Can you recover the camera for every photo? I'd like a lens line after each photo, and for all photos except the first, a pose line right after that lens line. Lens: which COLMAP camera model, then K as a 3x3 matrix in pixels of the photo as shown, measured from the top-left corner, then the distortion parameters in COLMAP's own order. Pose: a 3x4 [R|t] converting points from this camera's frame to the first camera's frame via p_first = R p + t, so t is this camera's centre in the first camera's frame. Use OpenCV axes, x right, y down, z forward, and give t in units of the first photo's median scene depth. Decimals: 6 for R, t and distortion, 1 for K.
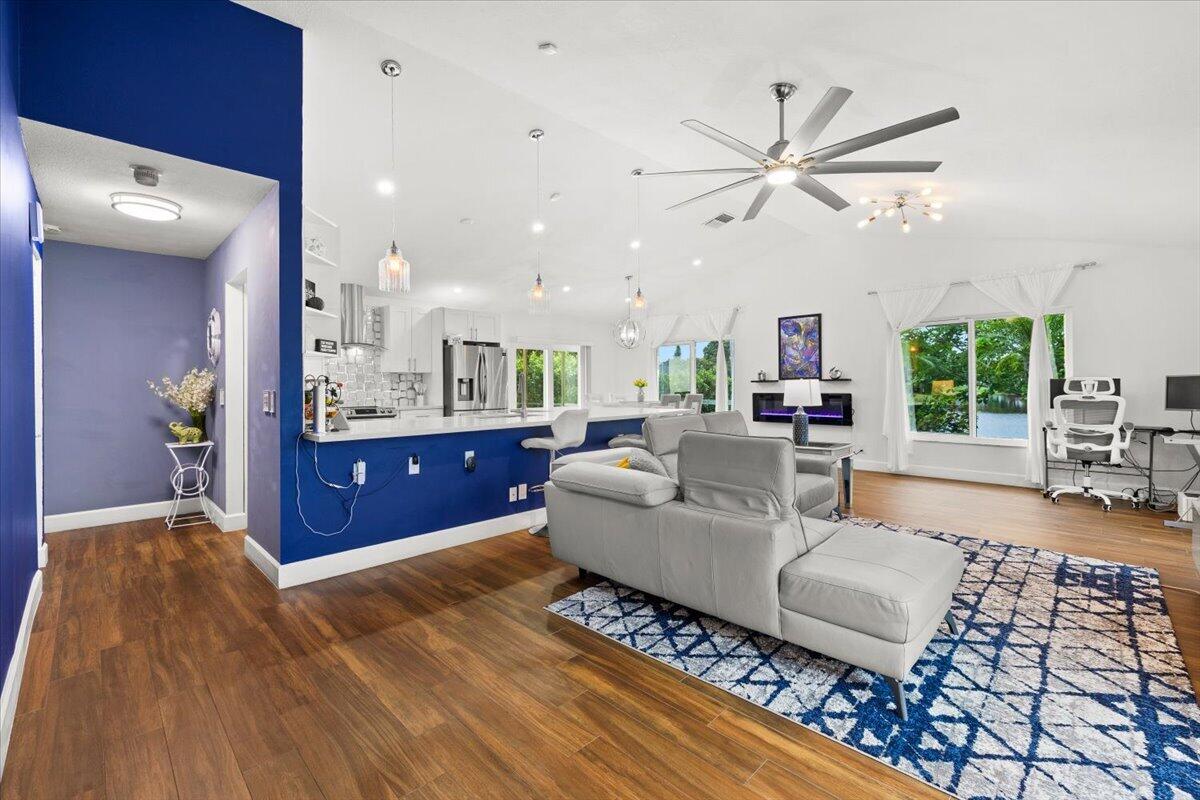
lens RADIAL K [[516.0, 0, 604.3], [0, 516.0, 385.4], [0, 0, 1]] dist [0.005087, -0.000660]
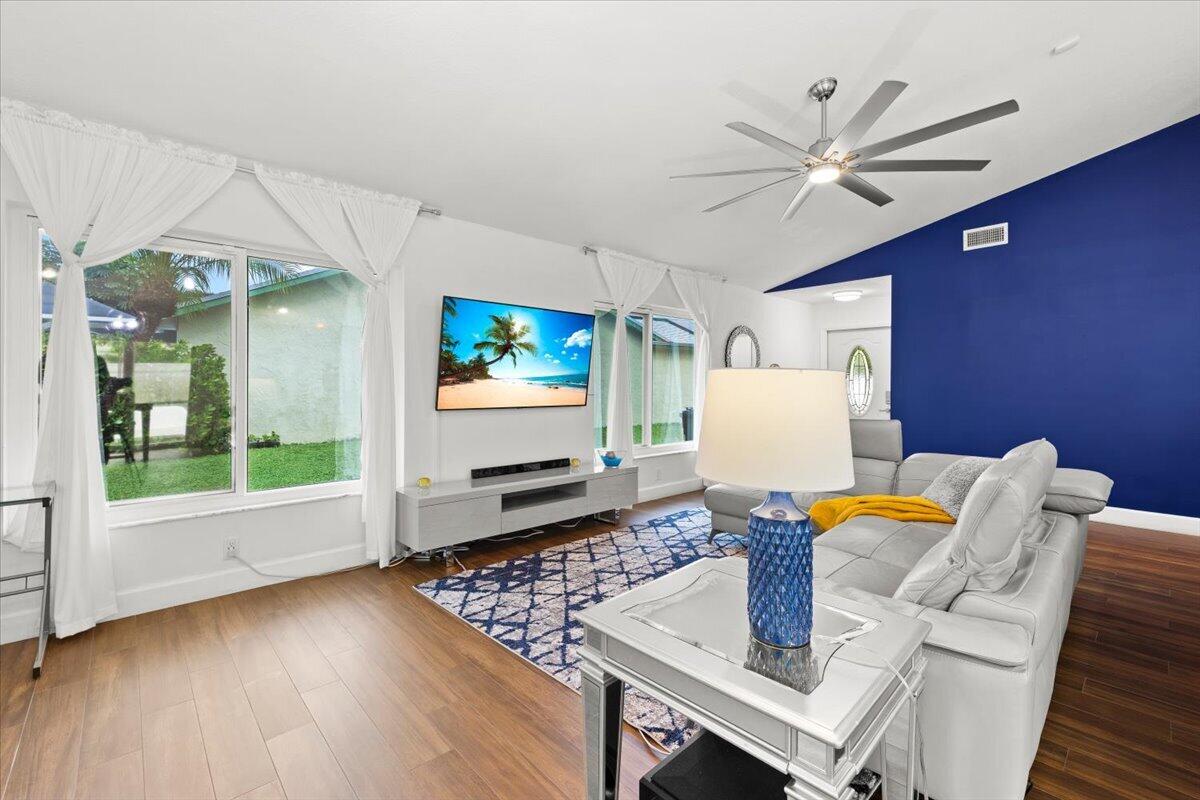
lens RADIAL K [[516.0, 0, 587.5], [0, 516.0, 391.2], [0, 0, 1]] dist [0.005087, -0.000660]
pose [[-0.998020, 0.001435, 0.062885, 0.798610], [0.002257, 0.999913, 0.013003, -0.006837], [-0.062861, 0.013119, -0.997936, 2.183016]]
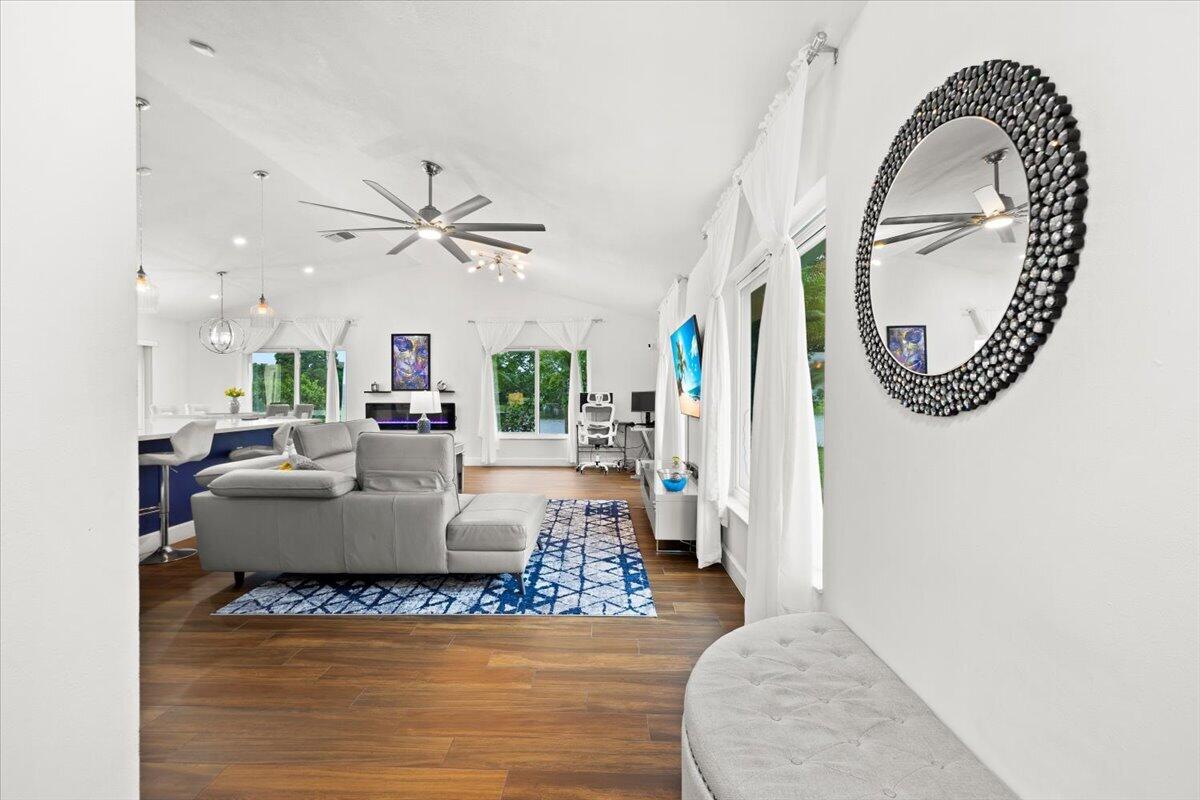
lens RADIAL K [[516.0, 0, 596.0], [0, 516.0, 396.4], [0, 0, 1]] dist [0.005087, -0.000660]
pose [[0.728453, 0.006056, 0.685069, -0.258972], [-0.006302, 0.999978, -0.002139, 0.001670], [-0.685067, -0.002759, 0.728475, -0.245179]]
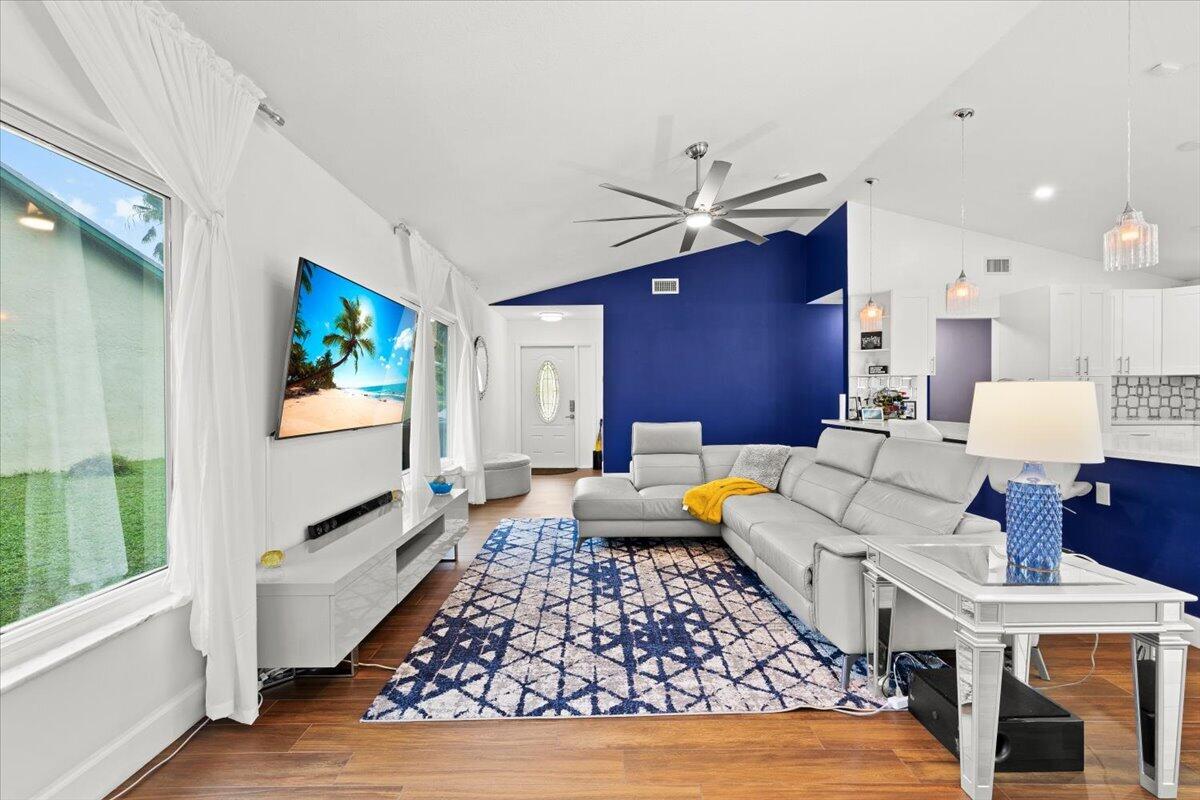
lens RADIAL K [[516.0, 0, 593.3], [0, 516.0, 402.3], [0, 0, 1]] dist [0.005087, -0.000660]
pose [[-0.719207, 0.017792, -0.694568, 1.463842], [0.008453, 0.999822, 0.016859, -0.009352], [0.694744, 0.006254, -0.719230, 1.833192]]
